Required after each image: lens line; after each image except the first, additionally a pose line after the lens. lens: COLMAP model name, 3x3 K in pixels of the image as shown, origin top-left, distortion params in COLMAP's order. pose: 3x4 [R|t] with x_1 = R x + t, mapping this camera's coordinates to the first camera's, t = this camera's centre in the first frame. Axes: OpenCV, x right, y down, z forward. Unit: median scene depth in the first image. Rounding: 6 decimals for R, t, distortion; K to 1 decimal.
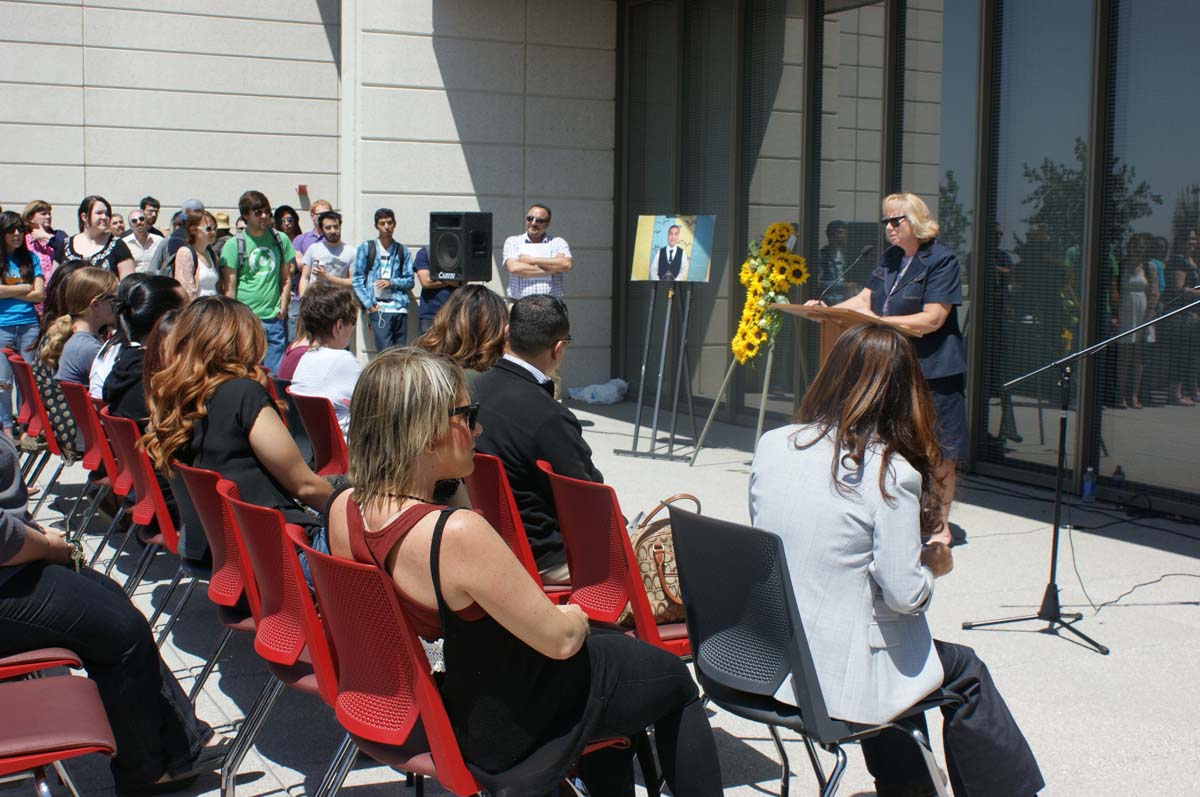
lens RADIAL K [[1526.3, 0, 600.0], [0, 1526.3, 398.5], [0, 0, 1]] dist [-0.112339, 0.238688]
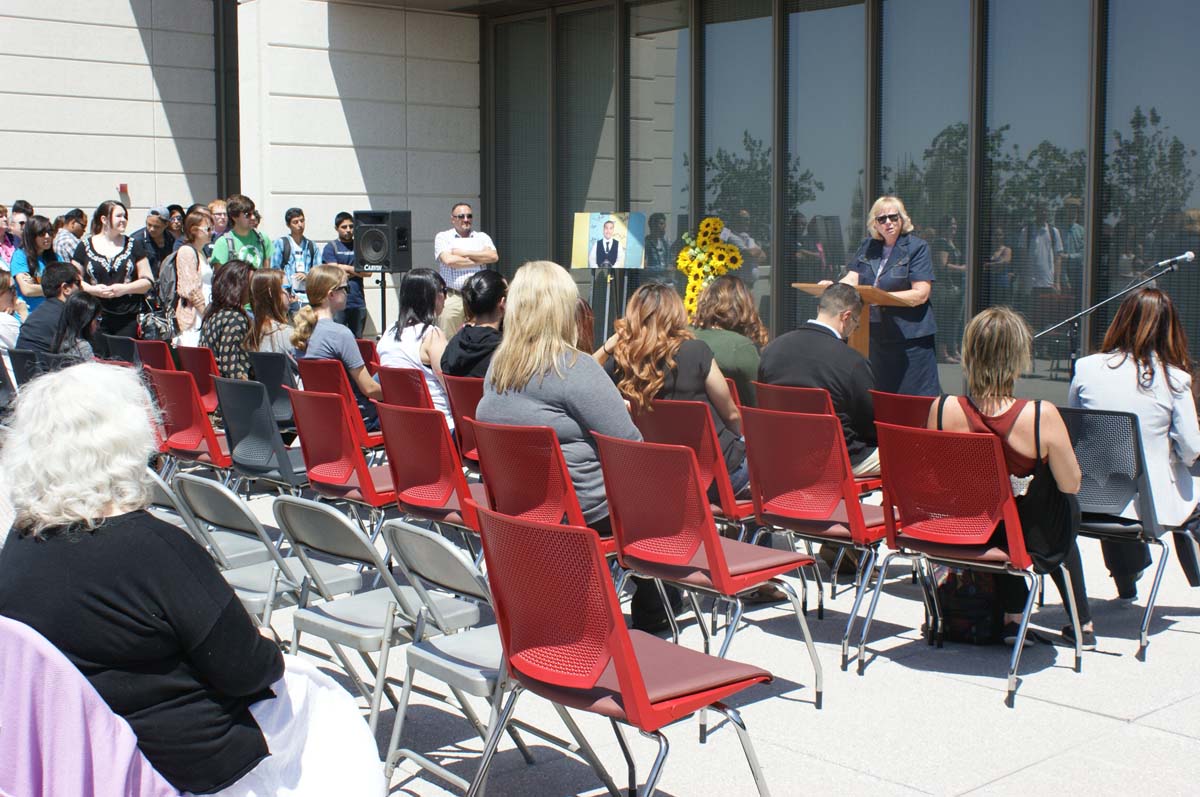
lens RADIAL K [[1526.3, 0, 600.0], [0, 1526.3, 398.5], [0, 0, 1]] dist [-0.112339, 0.238688]
pose [[0.967581, -0.041478, 0.249132, -0.255784], [0.039257, 0.999133, 0.013881, 0.006860], [-0.249492, -0.003651, 0.968370, -0.139626]]
